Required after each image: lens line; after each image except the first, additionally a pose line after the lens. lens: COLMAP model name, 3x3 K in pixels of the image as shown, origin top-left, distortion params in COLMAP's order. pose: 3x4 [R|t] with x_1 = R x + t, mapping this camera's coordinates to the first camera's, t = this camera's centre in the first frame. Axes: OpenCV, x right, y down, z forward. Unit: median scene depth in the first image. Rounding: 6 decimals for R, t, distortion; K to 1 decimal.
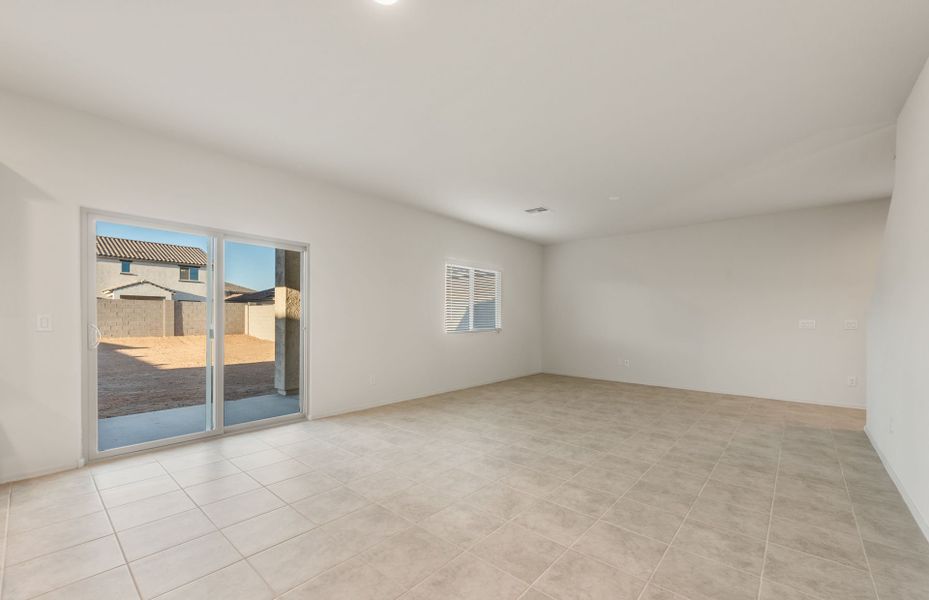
lens RADIAL K [[376.0, 0, 469.4], [0, 376.0, 328.1], [0, 0, 1]] dist [0.000555, 0.000025]
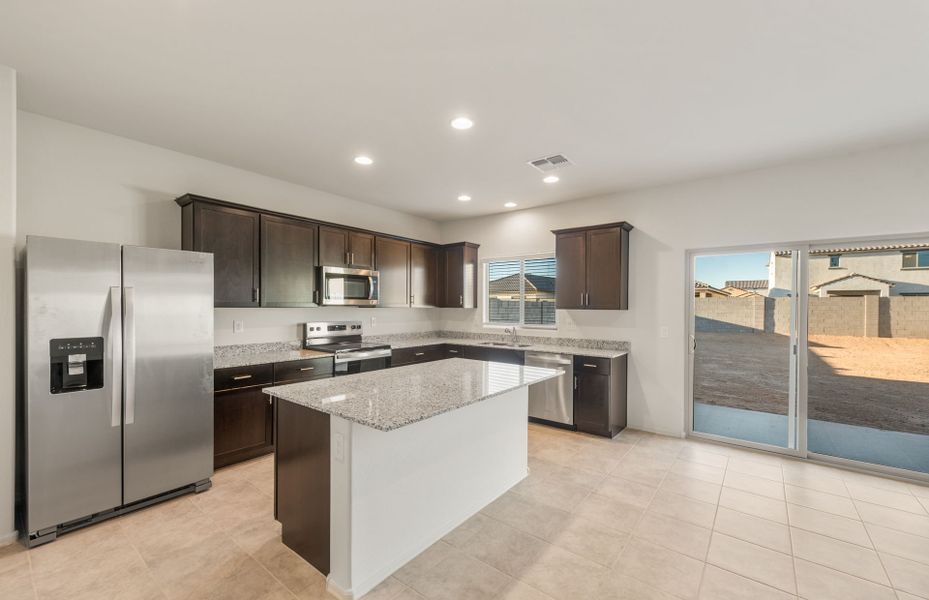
lens RADIAL K [[374.7, 0, 465.5], [0, 374.7, 309.4], [0, 0, 1]] dist [0.011418, -0.000381]
pose [[0.042914, 0.000543, -0.999079, 0.192186], [-0.033567, 0.999436, -0.000899, -0.045233], [0.998515, 0.033574, 0.042908, 0.081990]]
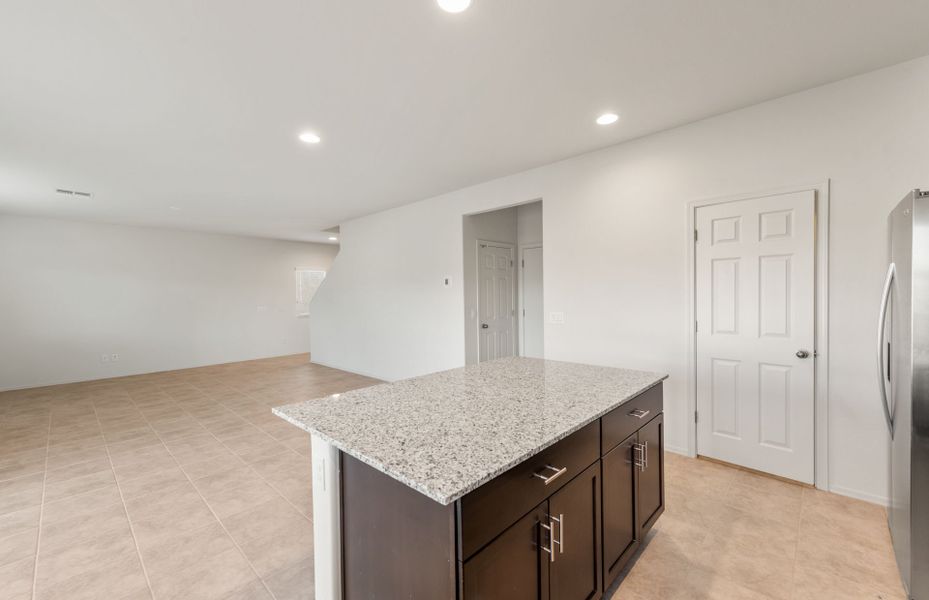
lens RADIAL K [[372.7, 0, 466.7], [0, 372.7, 301.0], [0, 0, 1]] dist [0.013673, -0.000251]
pose [[0.039765, -0.022650, 0.998952, -0.760048], [0.044025, 0.998812, 0.020894, -0.048398], [-0.998239, 0.043148, 0.040715, 0.078242]]
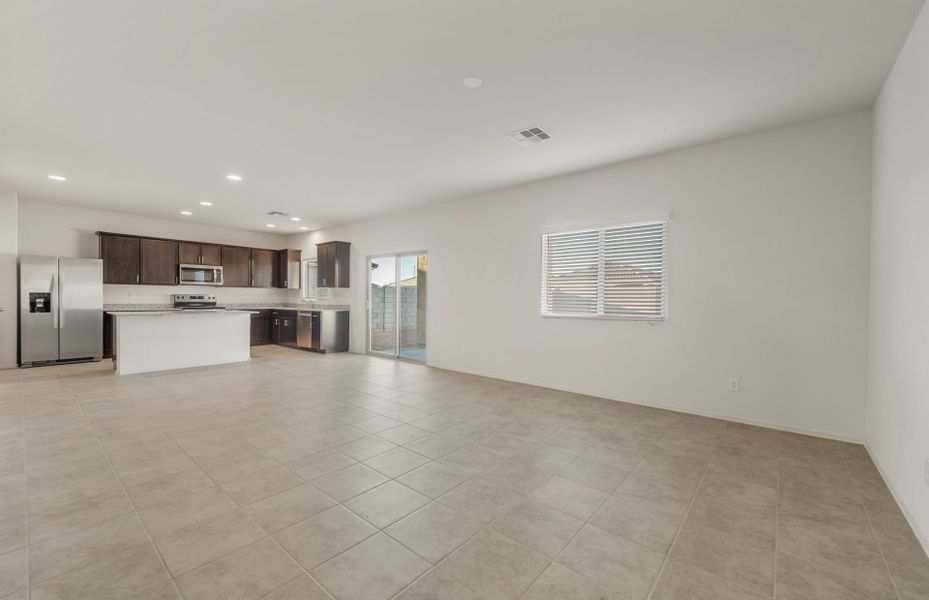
lens RADIAL K [[372.7, 0, 466.7], [0, 372.7, 301.0], [0, 0, 1]] dist [0.013673, -0.000251]
pose [[0.013330, 0.000955, -0.999911, 0.982509], [-0.038043, 0.999276, 0.000448, -0.020229], [0.999187, 0.038034, 0.013356, 1.027496]]
